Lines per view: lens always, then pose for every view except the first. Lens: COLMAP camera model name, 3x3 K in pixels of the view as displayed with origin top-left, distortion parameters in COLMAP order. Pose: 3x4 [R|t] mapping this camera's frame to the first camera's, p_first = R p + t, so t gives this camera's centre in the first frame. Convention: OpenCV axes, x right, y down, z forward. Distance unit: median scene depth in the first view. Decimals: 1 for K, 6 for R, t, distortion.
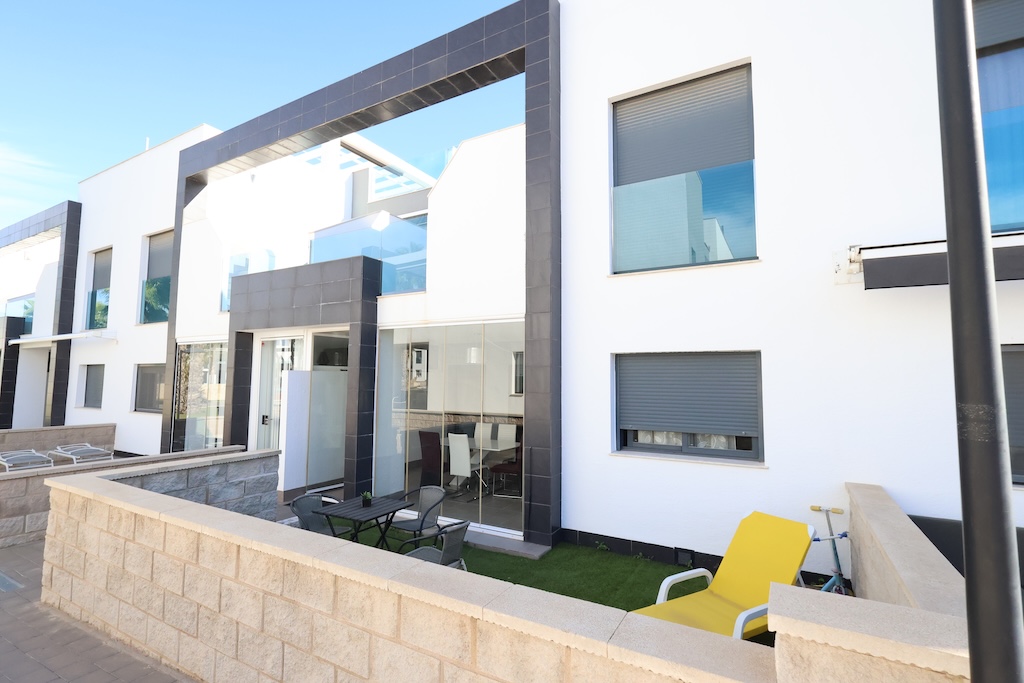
lens RADIAL K [[470.6, 0, 512.0], [0, 470.6, 341.5], [0, 0, 1]] dist [-0.006831, 0.000361]
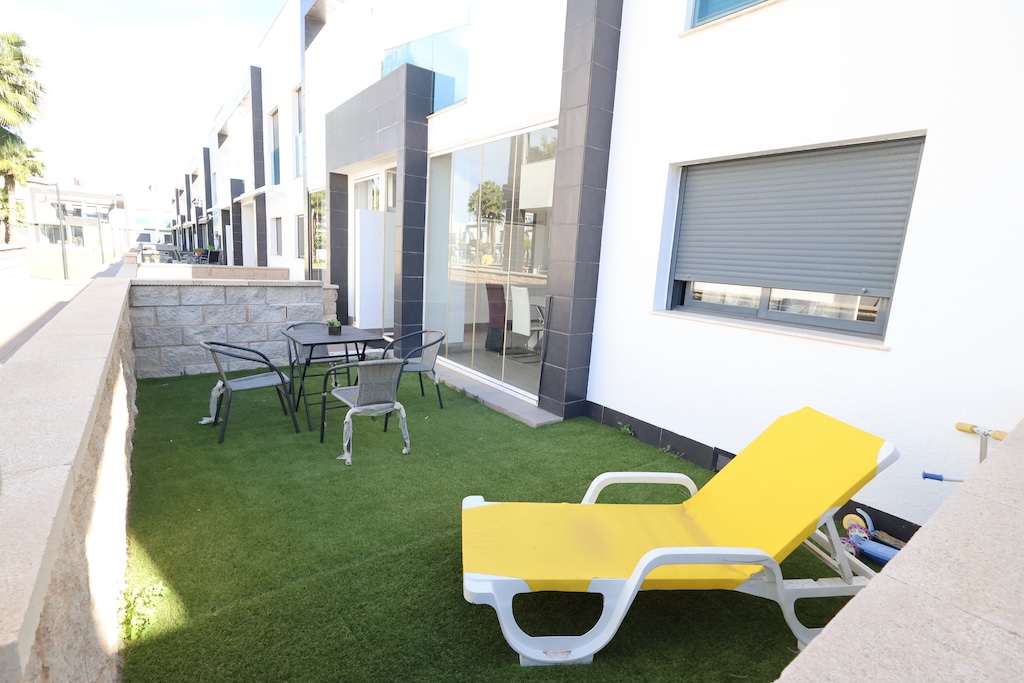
lens RADIAL K [[470.6, 0, 512.0], [0, 470.6, 341.5], [0, 0, 1]] dist [-0.006831, 0.000361]
pose [[0.922416, 0.117356, -0.367935, 0.279864], [-0.025131, 0.968933, 0.246044, 0.110746], [0.385379, -0.217708, 0.896708, 0.265281]]
